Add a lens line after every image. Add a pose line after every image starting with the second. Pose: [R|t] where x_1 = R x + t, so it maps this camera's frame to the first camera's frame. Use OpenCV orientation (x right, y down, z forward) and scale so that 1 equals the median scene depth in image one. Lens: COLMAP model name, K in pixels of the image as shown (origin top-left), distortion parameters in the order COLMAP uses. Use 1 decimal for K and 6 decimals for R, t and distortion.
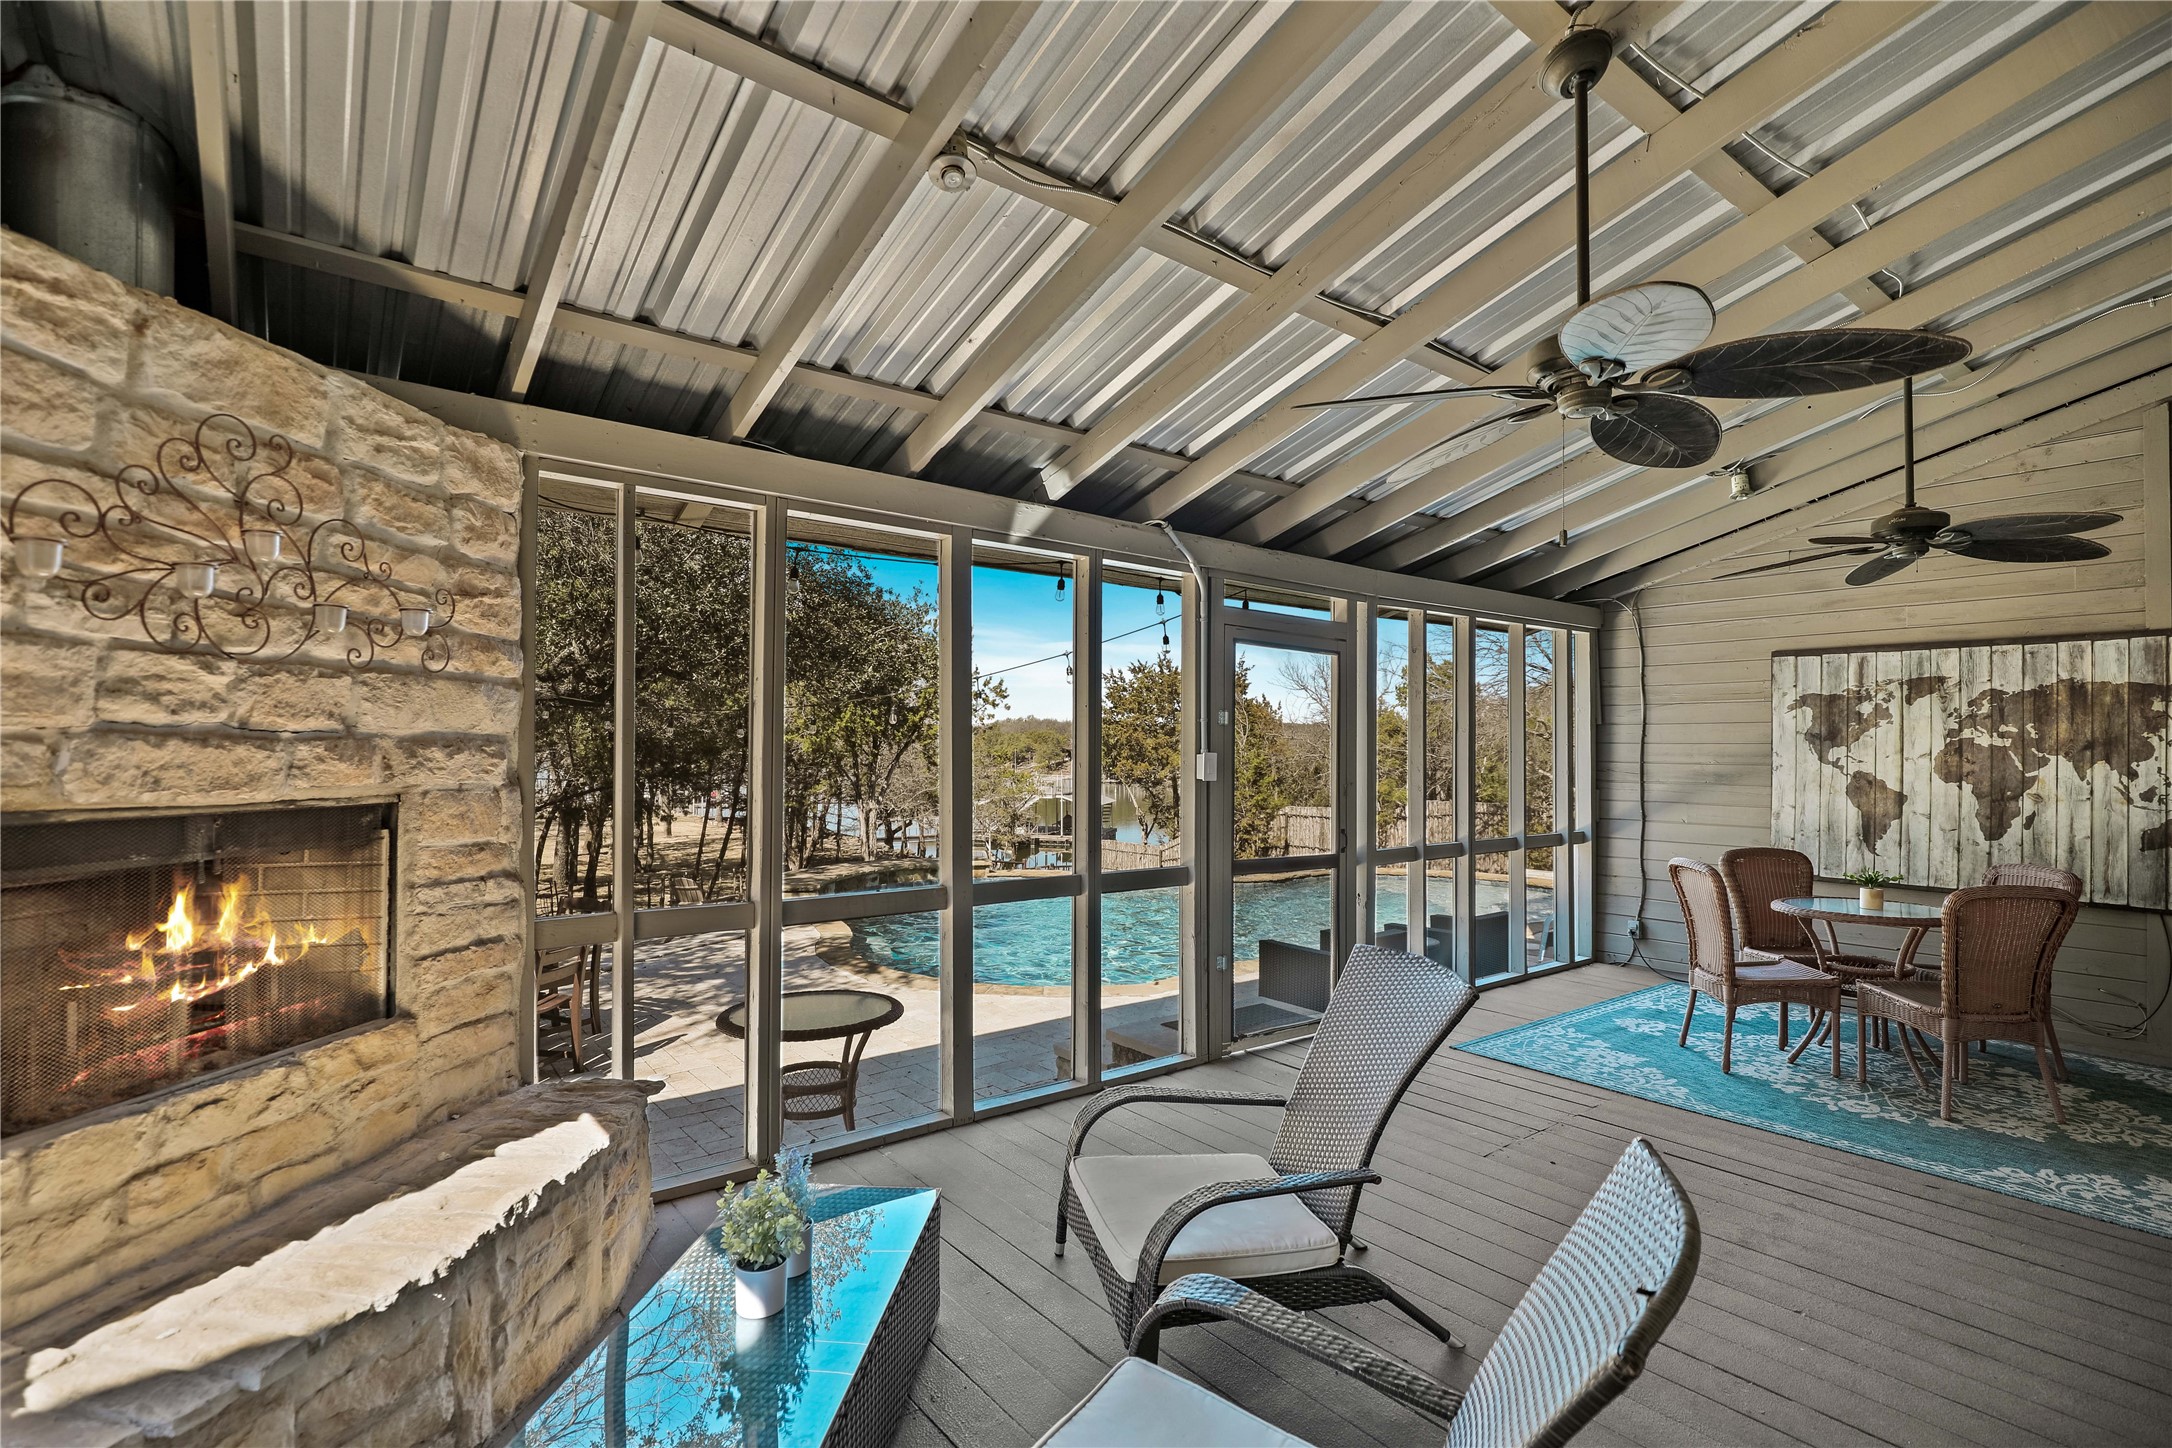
lens RADIAL K [[1021.3, 0, 1089.0], [0, 1021.3, 757.0], [0, 0, 1]] dist [-0.002370, -0.000138]
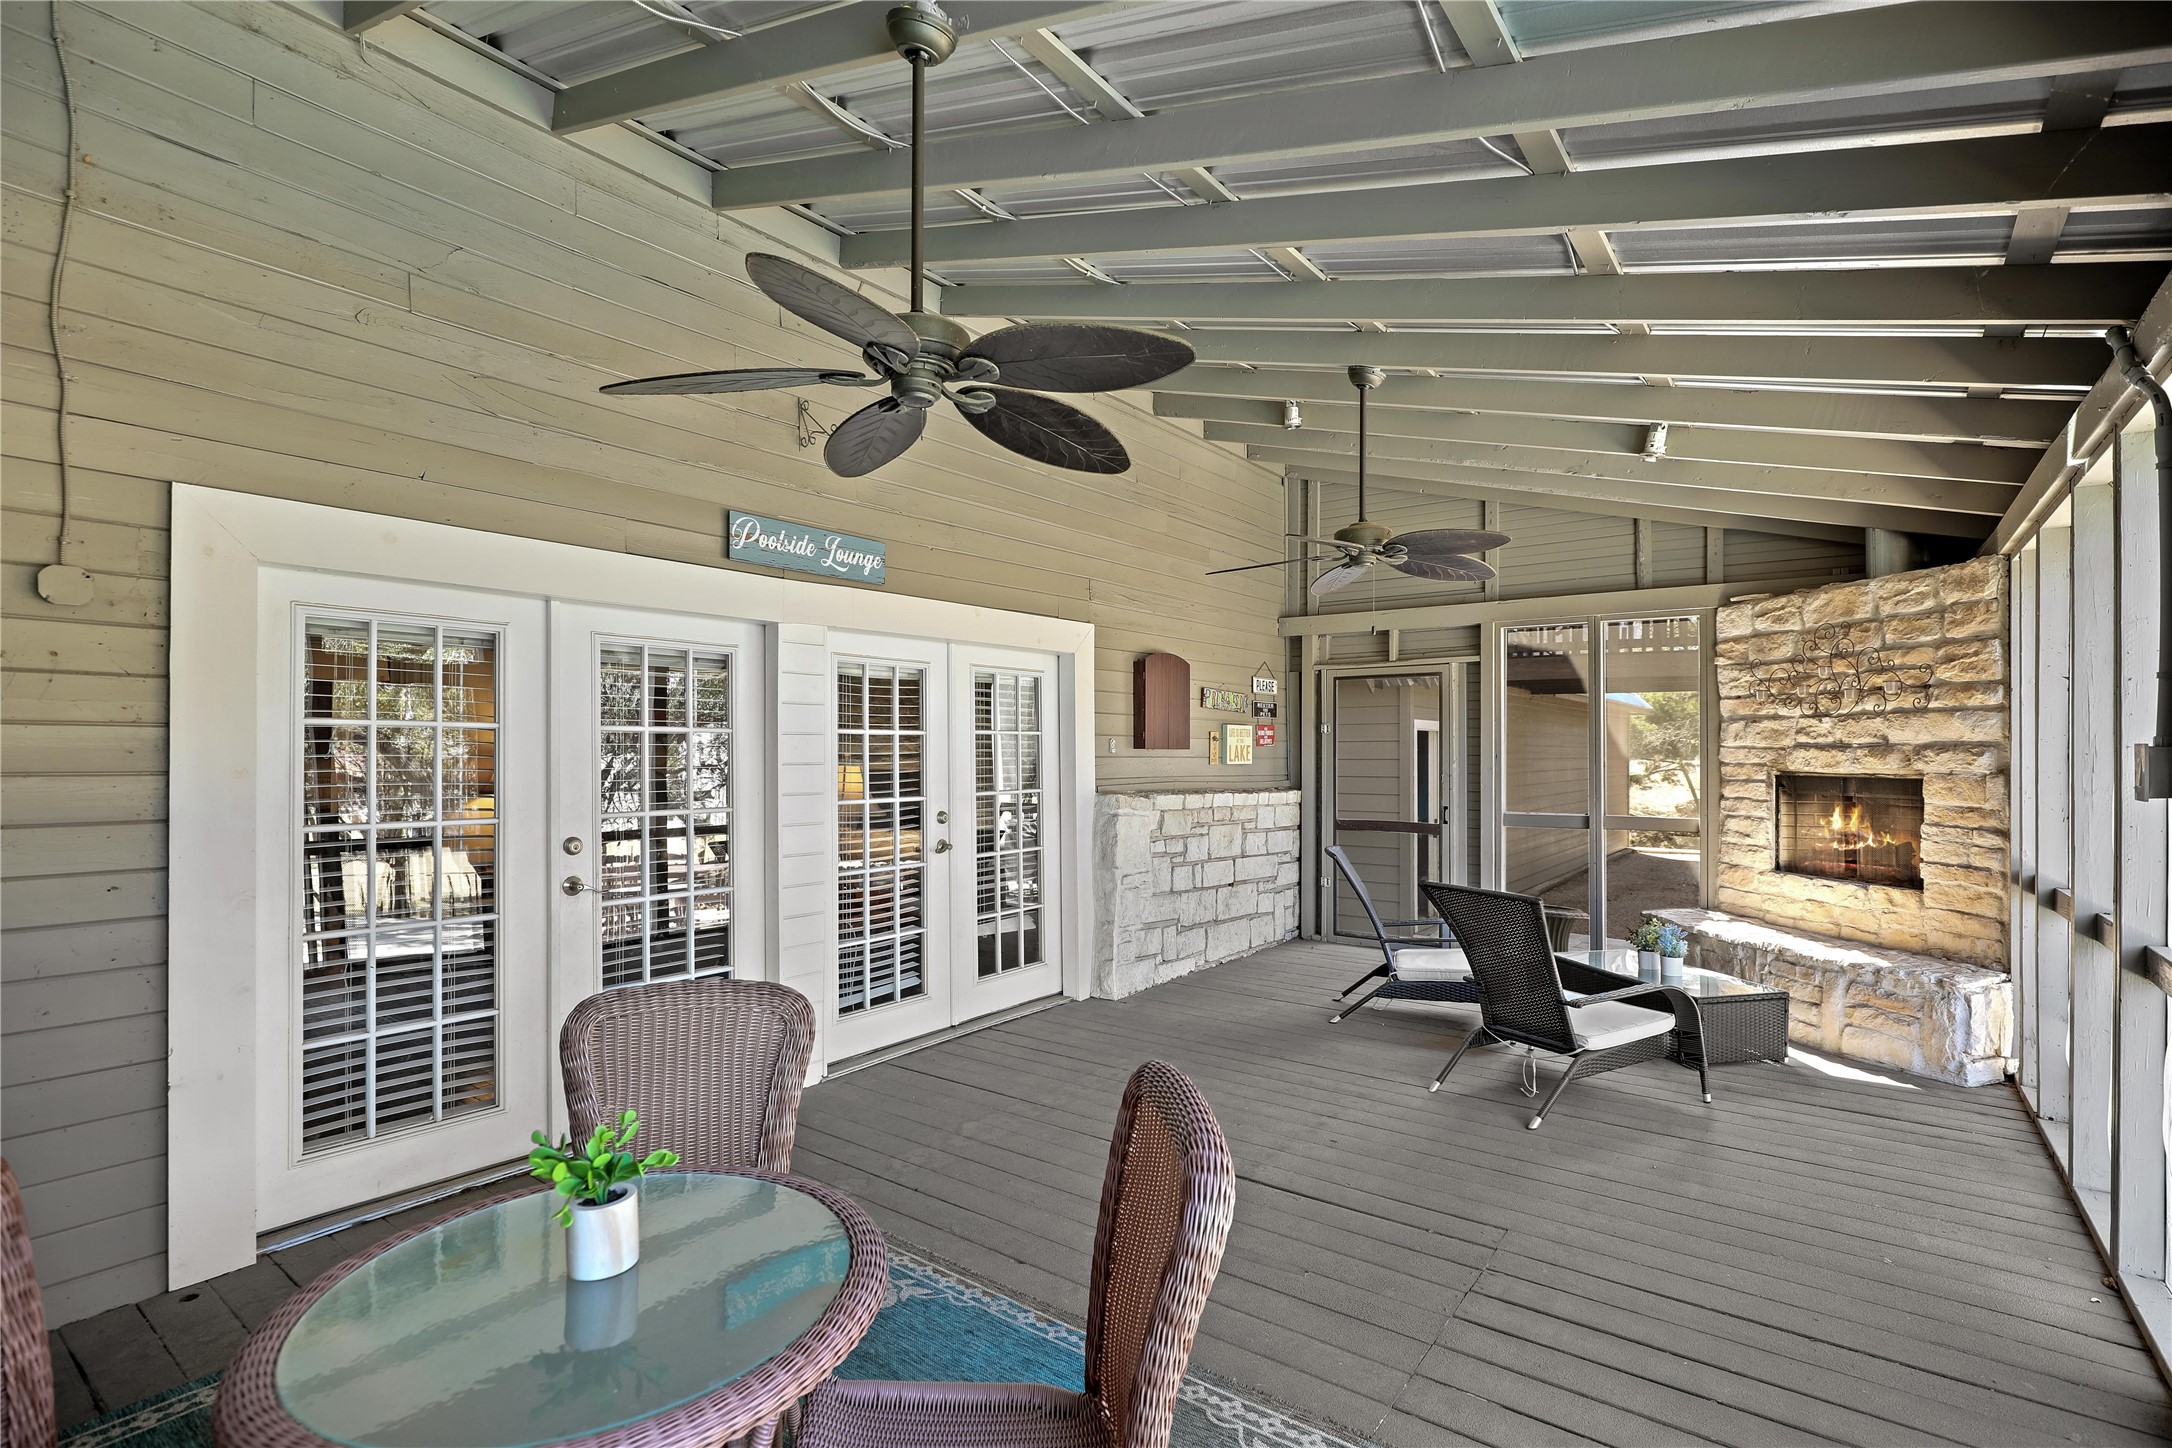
lens RADIAL K [[1021.3, 0, 1089.0], [0, 1021.3, 757.0], [0, 0, 1]] dist [-0.002370, -0.000138]
pose [[-0.962164, -0.012705, -0.272175, 1.449419], [-0.013341, 0.999911, 0.000486, 0.025290], [0.272144, 0.004099, -0.962248, 2.603829]]
